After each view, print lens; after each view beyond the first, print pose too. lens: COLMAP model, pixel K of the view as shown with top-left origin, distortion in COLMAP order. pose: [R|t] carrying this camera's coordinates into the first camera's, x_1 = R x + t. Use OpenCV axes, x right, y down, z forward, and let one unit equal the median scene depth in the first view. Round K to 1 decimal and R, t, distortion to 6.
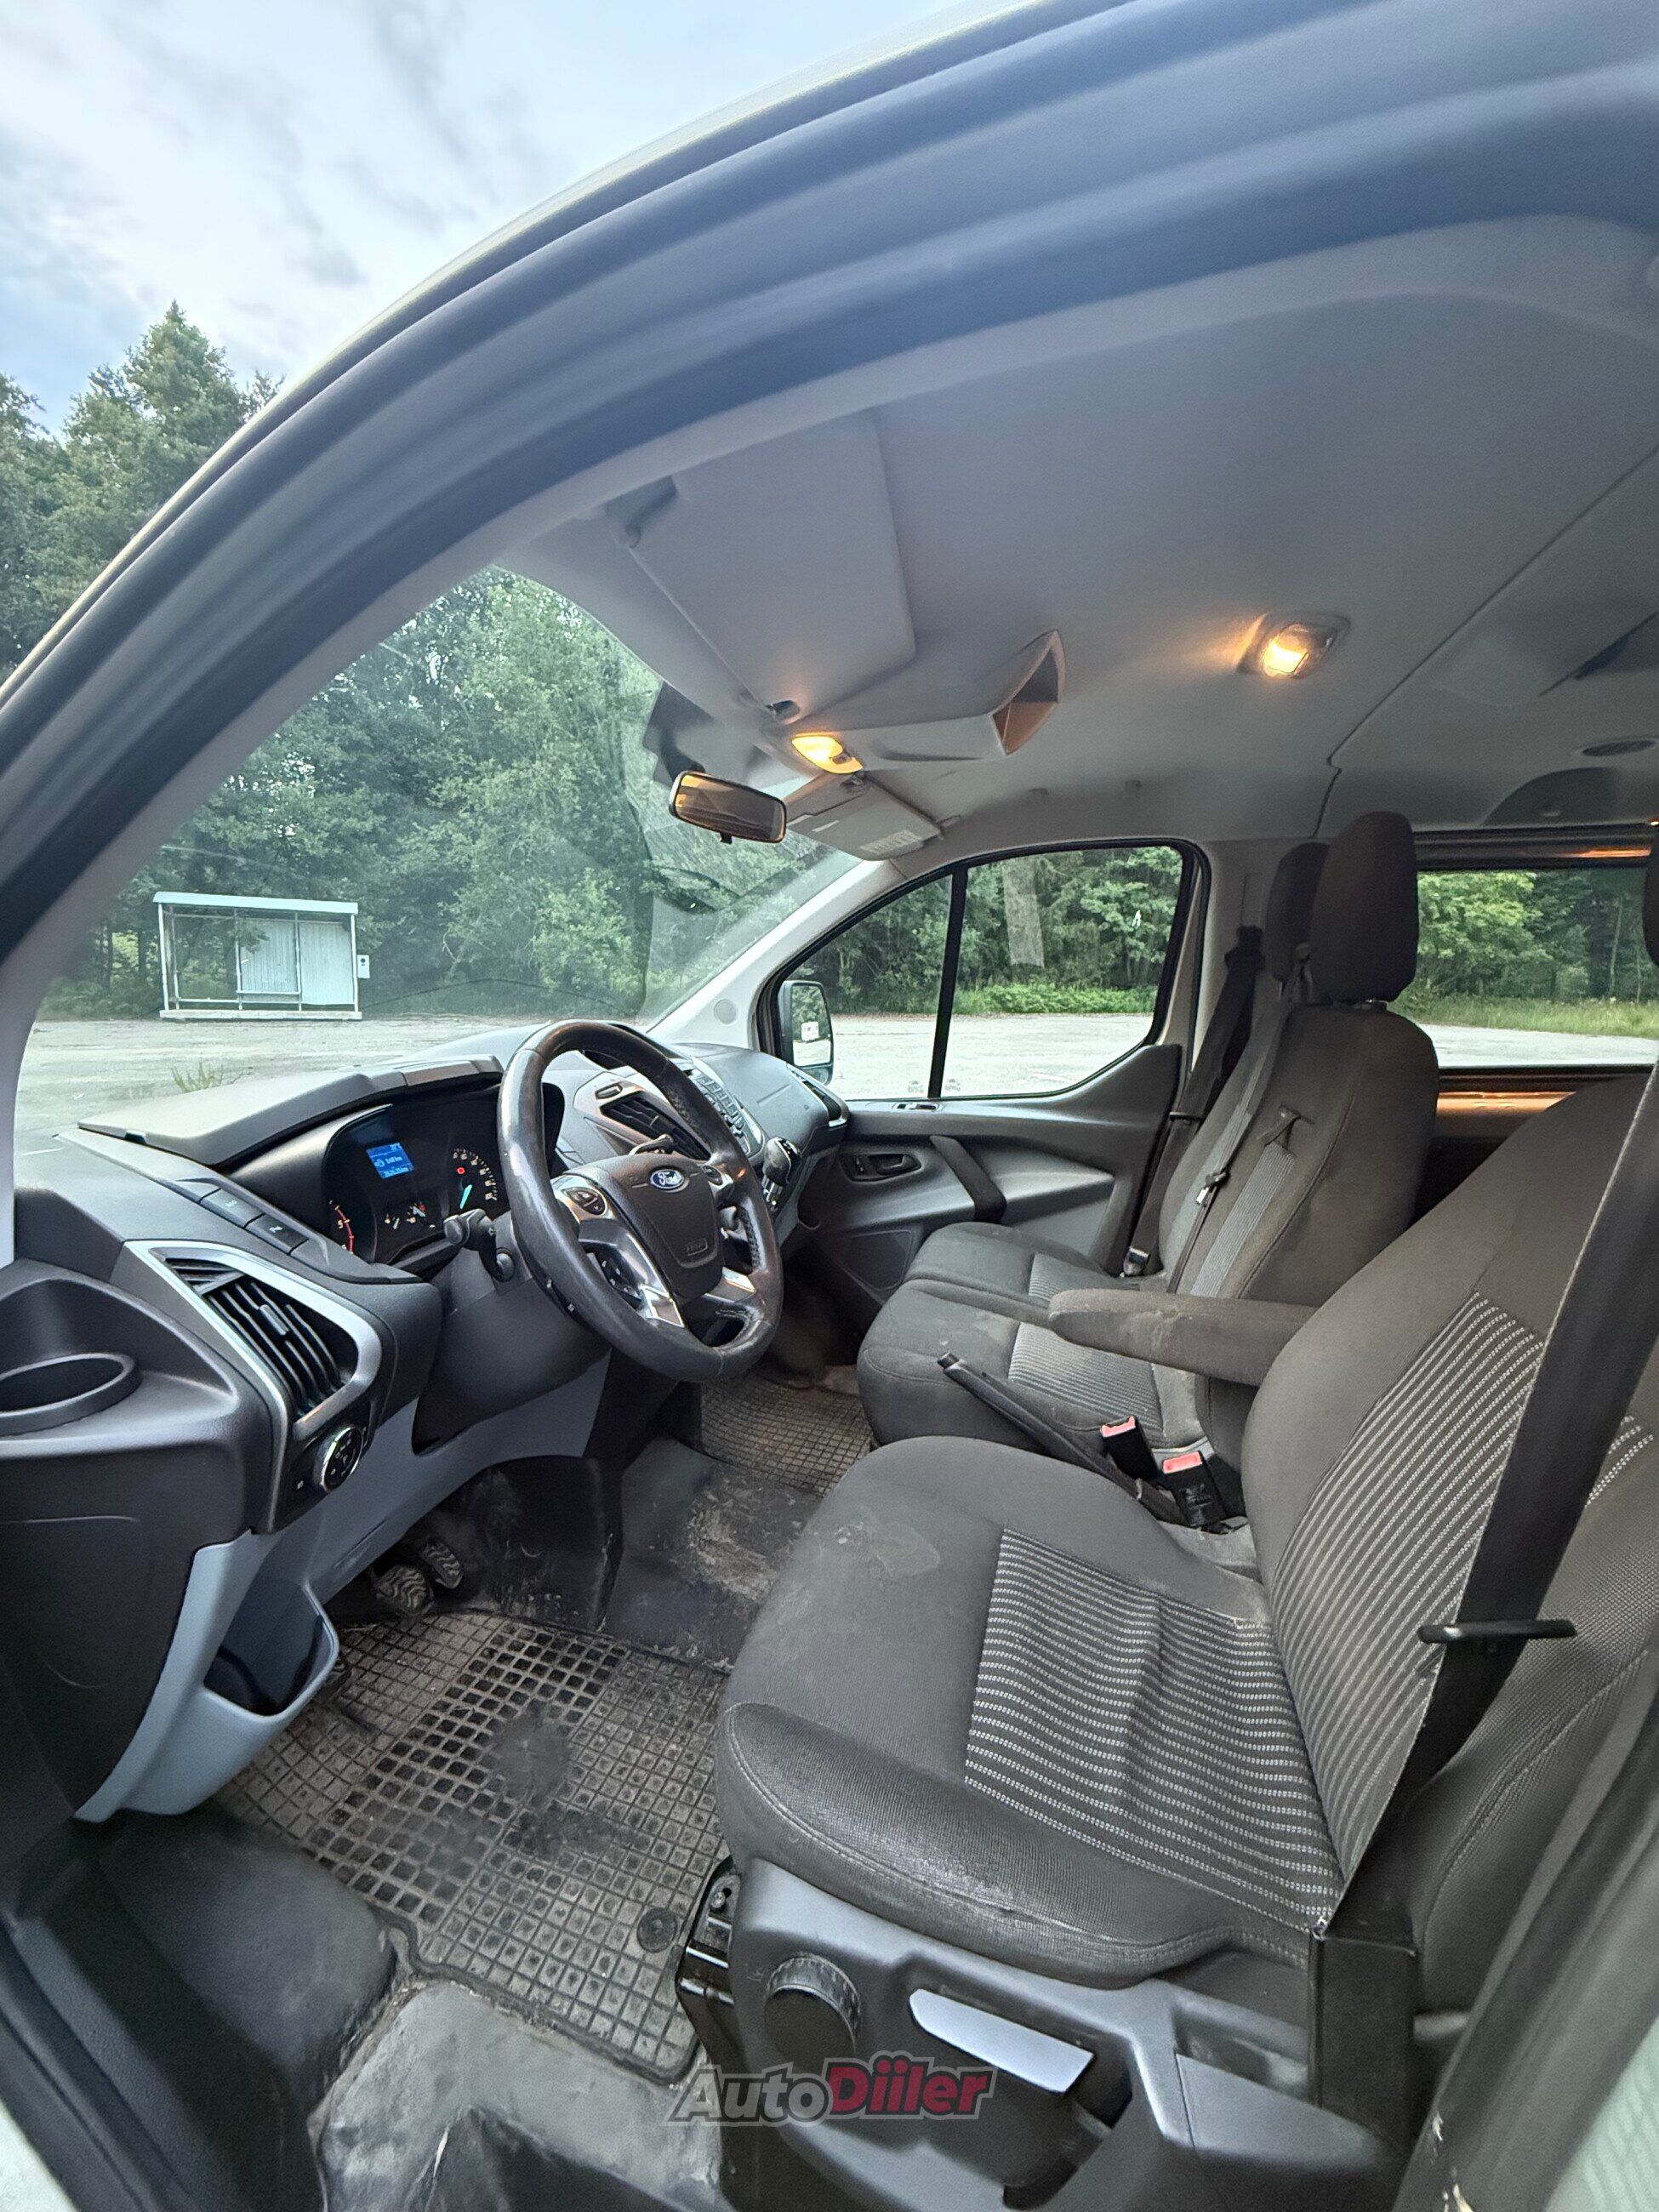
lens RADIAL K [[882.3, 0, 832.0], [0, 882.3, 1104.4], [0, 0, 1]] dist [0.001247, 0.000020]
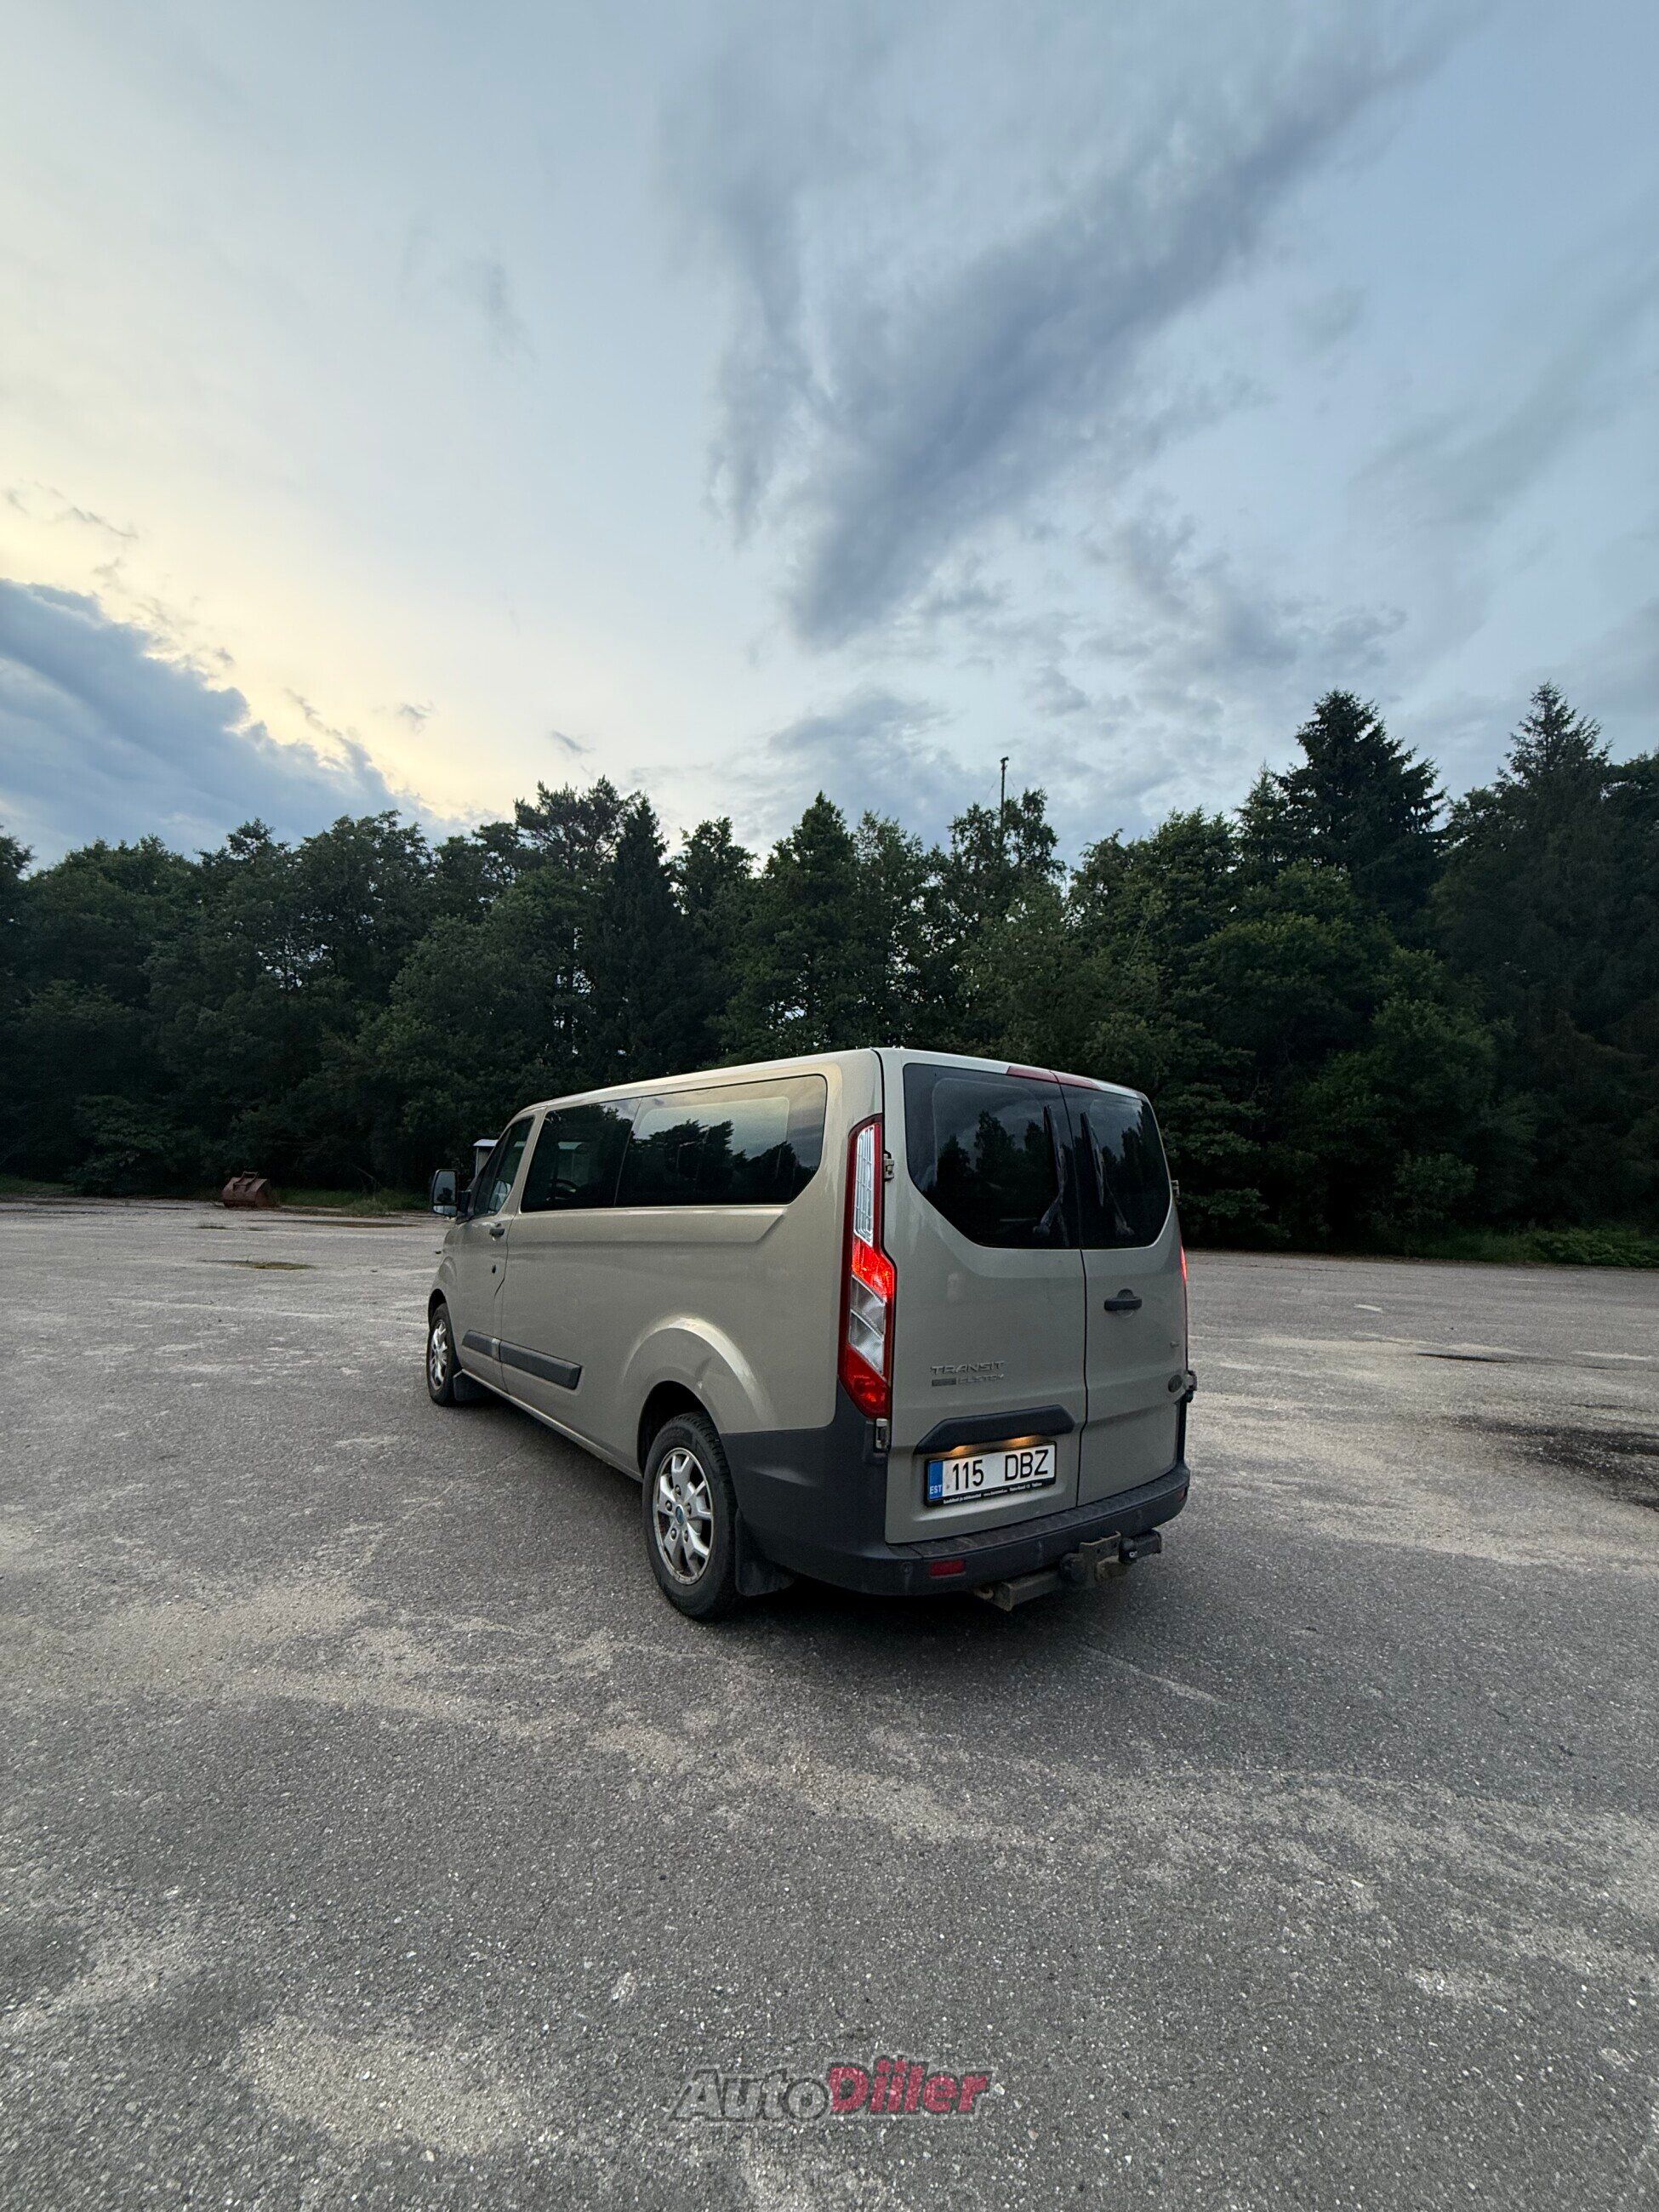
lens RADIAL K [[882.3, 0, 827.4], [0, 882.3, 1104.7], [0, 0, 1]] dist [0.001247, 0.000020]
pose [[0.800790, -0.040402, -0.597581, 0.207564], [-0.114156, 0.969137, -0.218499, 0.014592], [0.587965, 0.243189, 0.771463, -0.110340]]
